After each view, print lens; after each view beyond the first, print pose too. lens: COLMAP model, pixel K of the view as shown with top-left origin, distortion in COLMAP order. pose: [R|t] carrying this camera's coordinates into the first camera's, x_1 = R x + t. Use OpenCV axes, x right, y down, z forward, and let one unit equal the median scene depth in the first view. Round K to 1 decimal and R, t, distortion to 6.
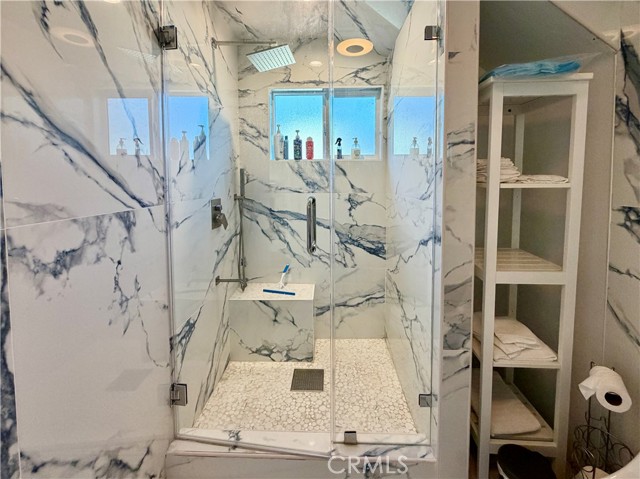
lens RADIAL K [[276.2, 0, 324.6], [0, 276.2, 194.4], [0, 0, 1]] dist [0.001794, -0.000043]
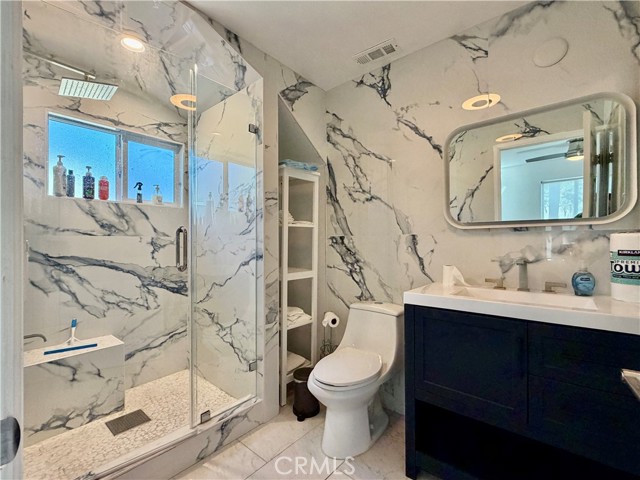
lens RADIAL K [[288.7, 0, 320.8], [0, 288.7, 241.5], [0, 0, 1]] dist [0.009284, -0.000605]
pose [[0.631758, 0.002401, 0.775162, -0.522985], [0.040662, 0.998516, -0.036232, 0.116601], [-0.774098, 0.054410, 0.630723, -0.261445]]
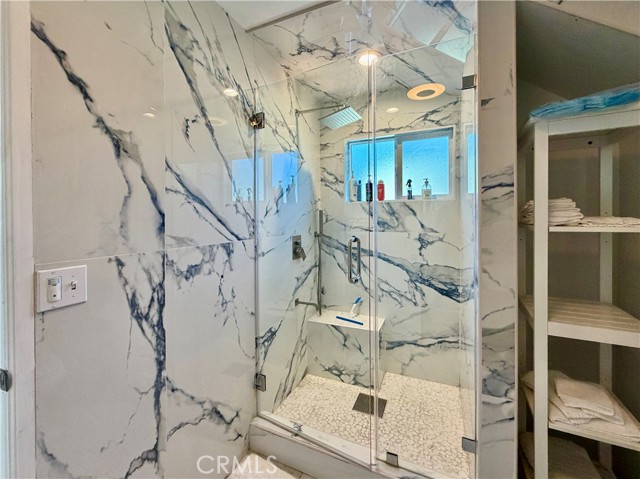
lens RADIAL K [[277.0, 0, 318.6], [0, 277.0, 218.8], [0, 0, 1]] dist [0.002289, 0.000104]
pose [[0.921552, -0.000185, -0.388254, 0.213116], [-0.017200, 0.998999, -0.041303, -0.010269], [0.387873, 0.044741, 0.920626, -0.132384]]
